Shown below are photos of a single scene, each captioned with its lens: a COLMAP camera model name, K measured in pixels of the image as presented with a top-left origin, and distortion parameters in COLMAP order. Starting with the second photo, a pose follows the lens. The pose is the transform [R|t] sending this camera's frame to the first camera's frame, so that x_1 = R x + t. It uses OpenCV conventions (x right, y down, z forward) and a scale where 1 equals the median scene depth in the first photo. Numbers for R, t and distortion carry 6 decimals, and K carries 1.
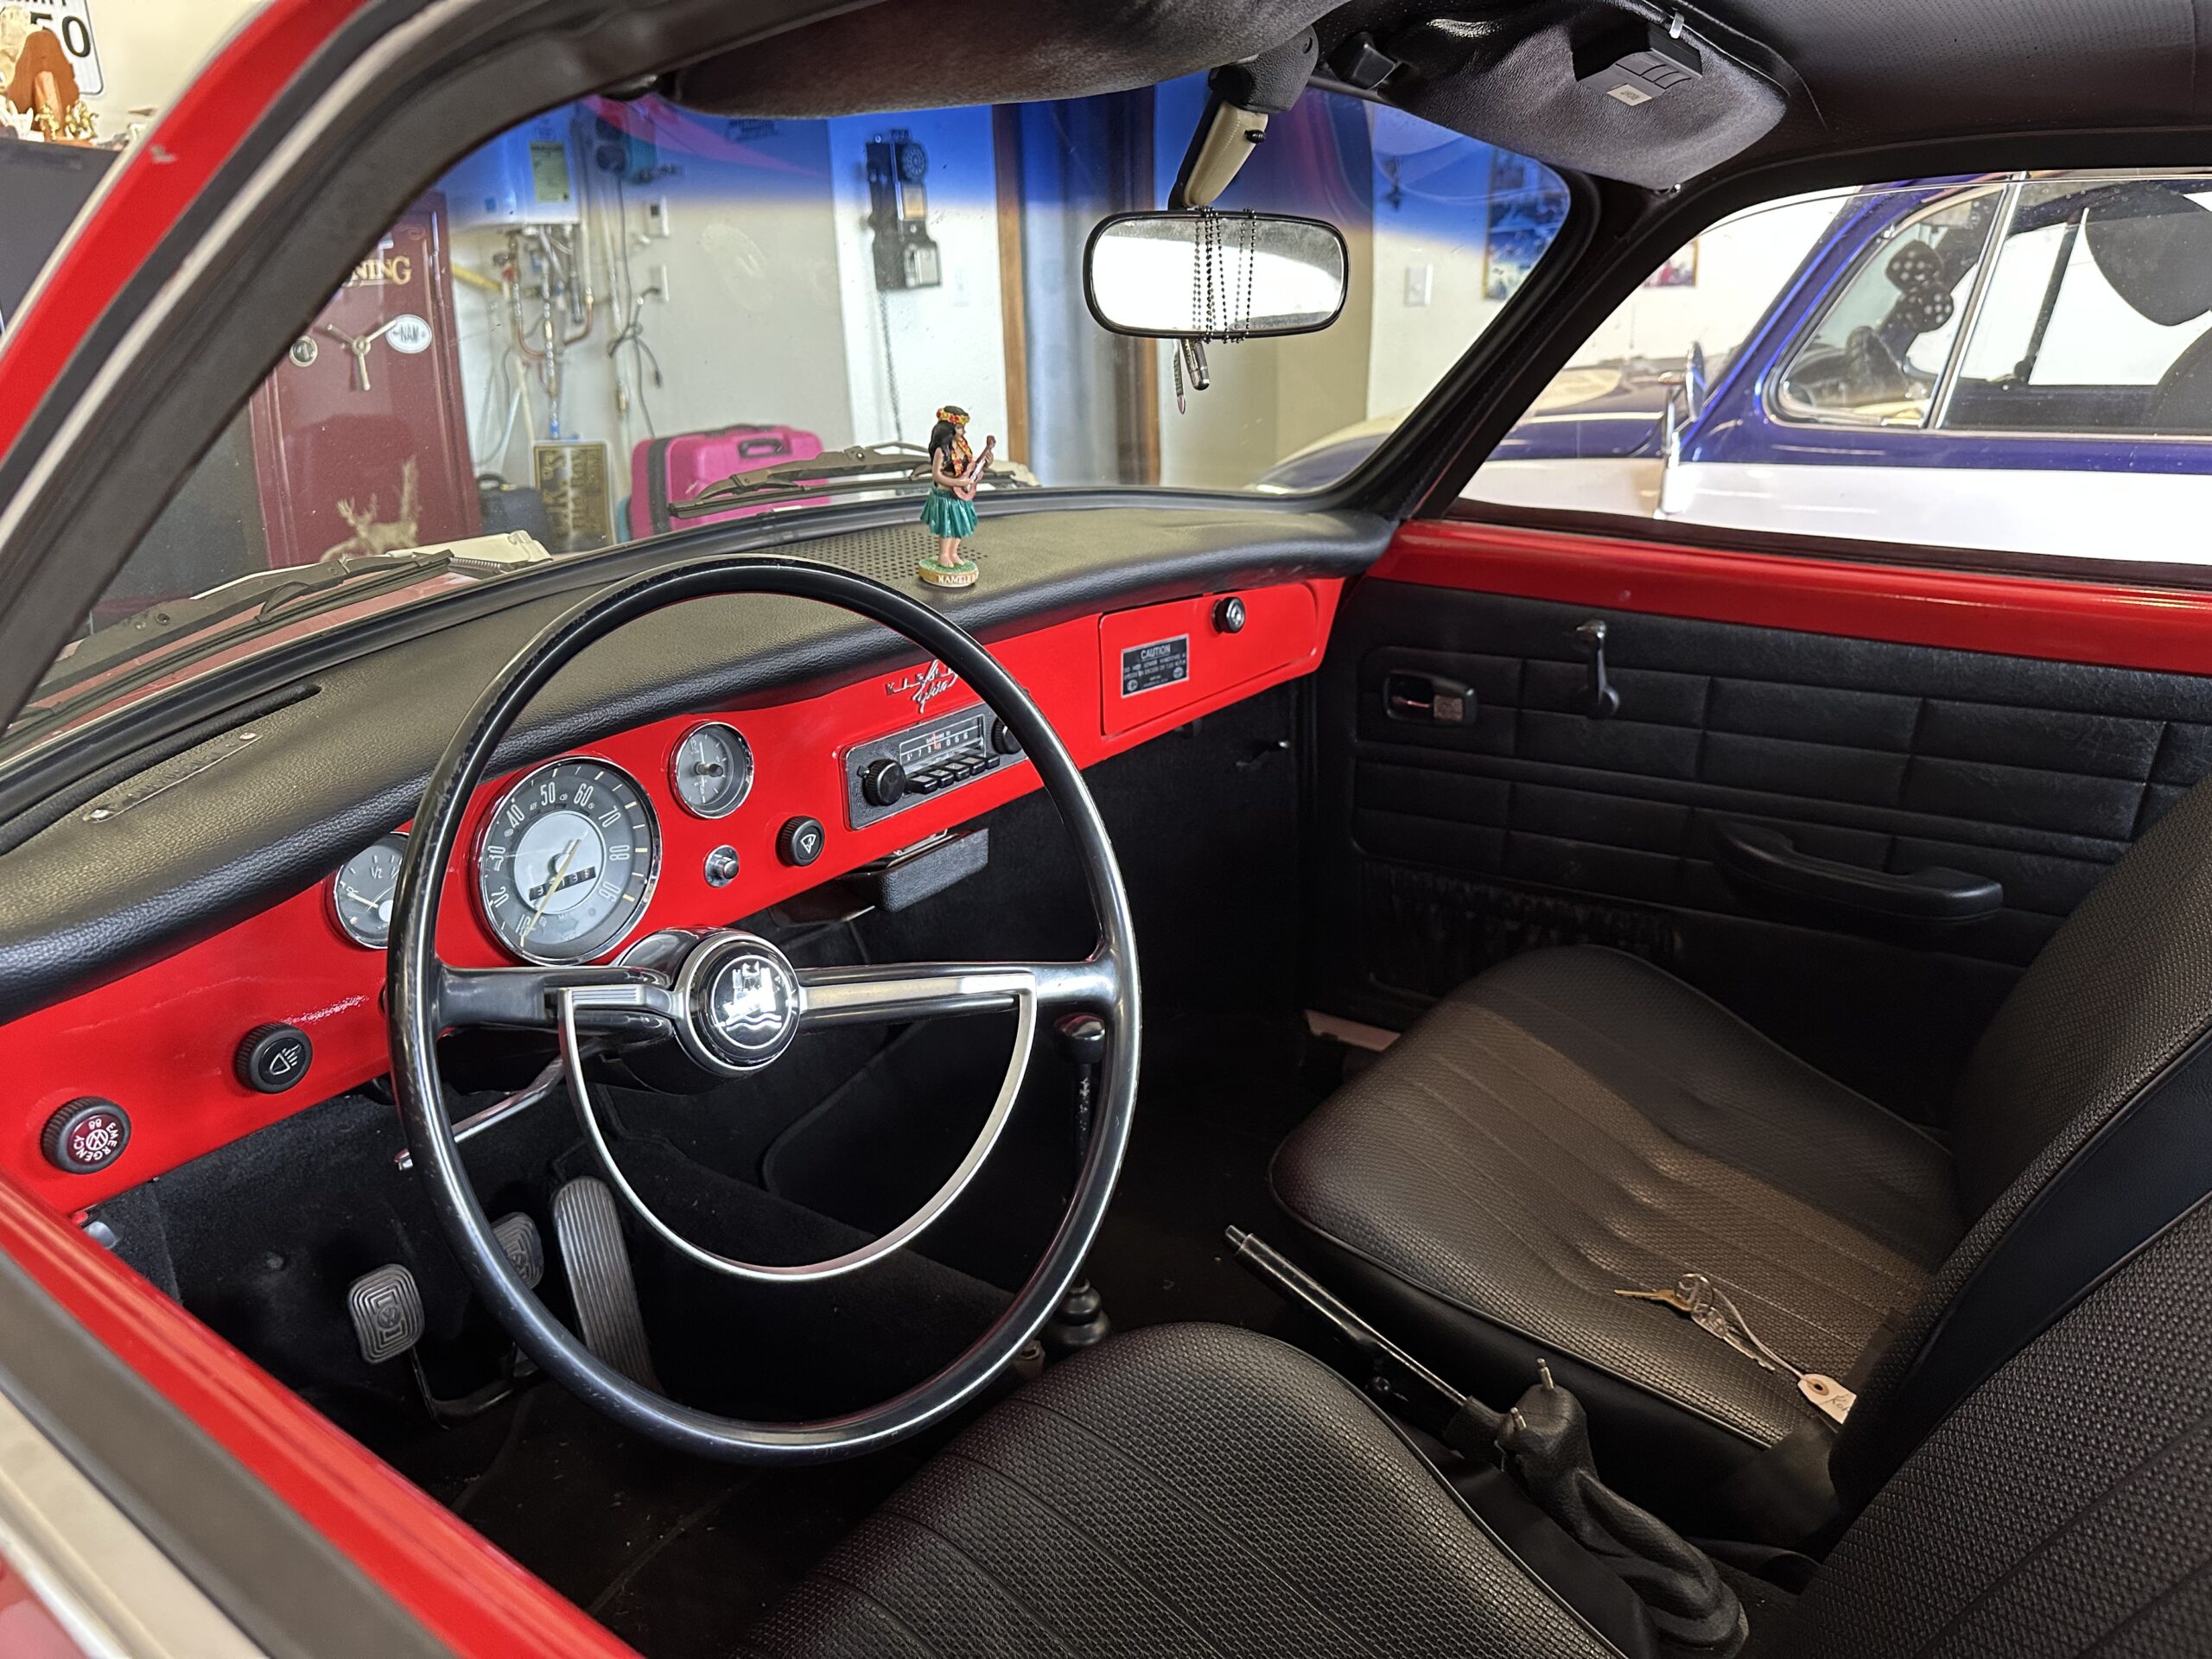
lens RADIAL K [[1555.2, 0, 1104.9], [0, 1555.2, 829.0], [0, 0, 1]] dist [-0.035356, -0.002271]
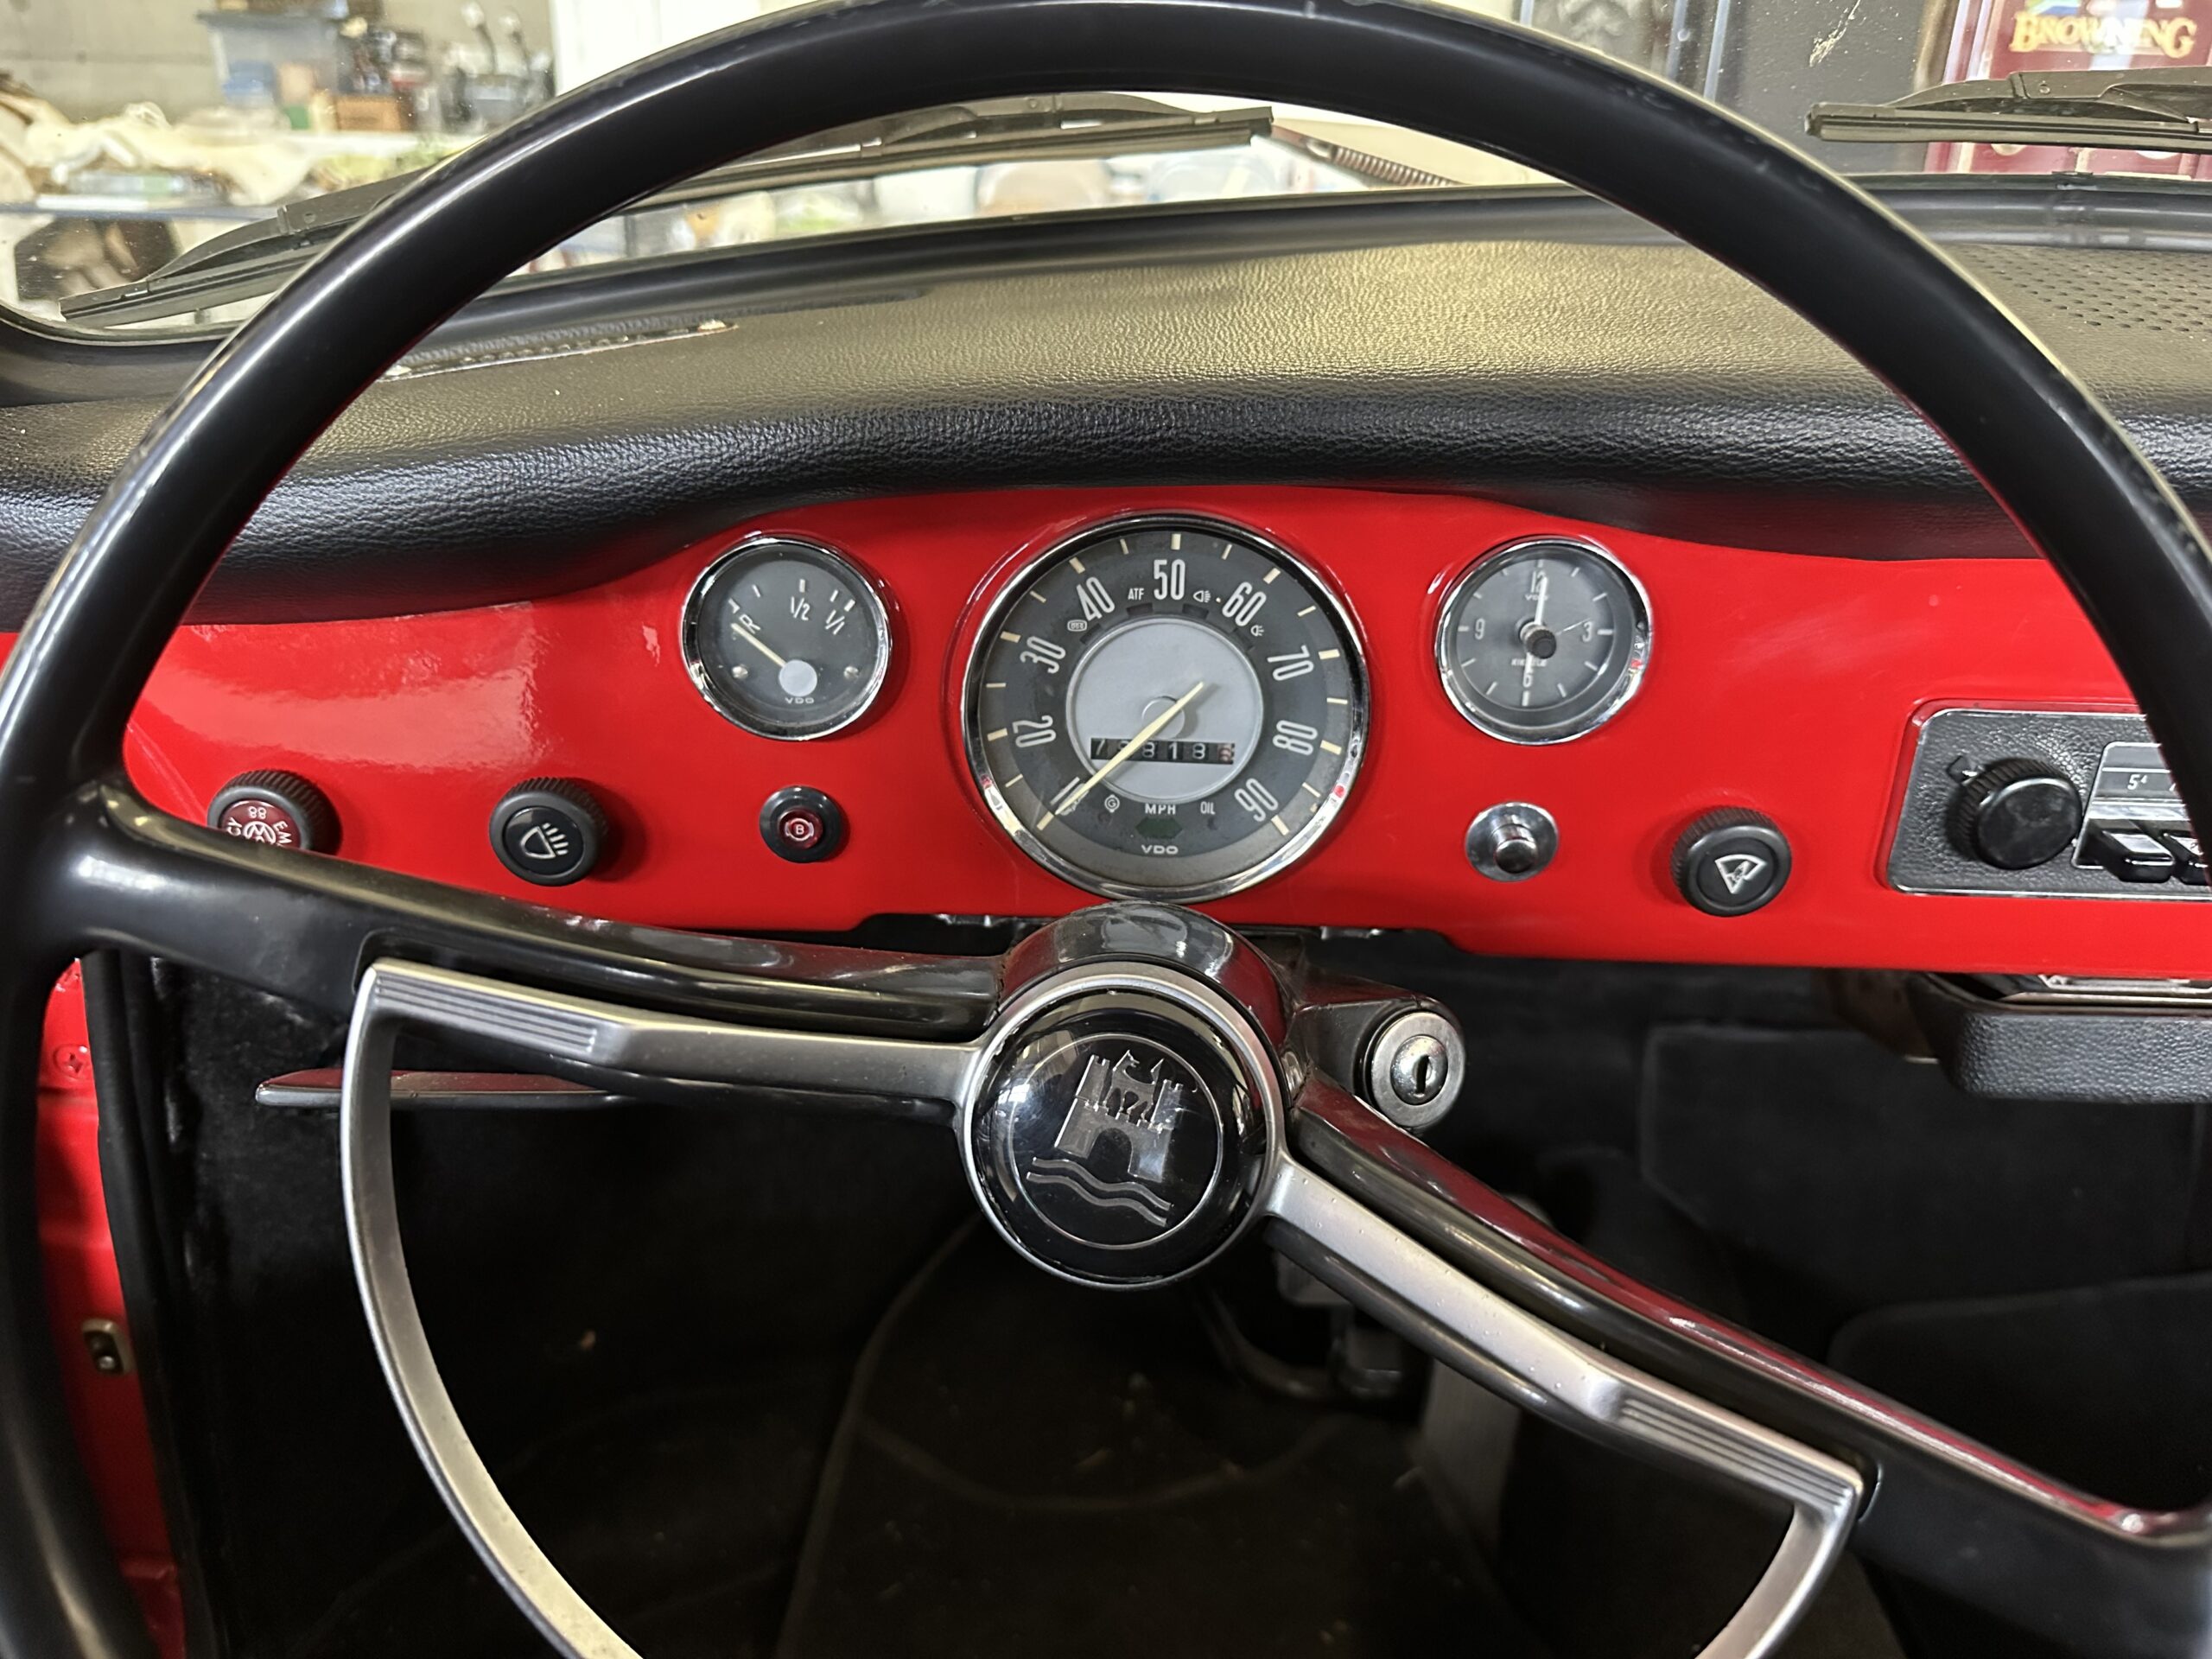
lens RADIAL K [[1555.2, 0, 1107.9], [0, 1555.2, 825.2], [0, 0, 1]] dist [-0.035356, -0.002271]
pose [[0.512632, 0.369498, -0.775035, 0.054747], [-0.297034, 0.923247, 0.243691, -0.056438], [0.805592, 0.105288, 0.583040, 0.574033]]
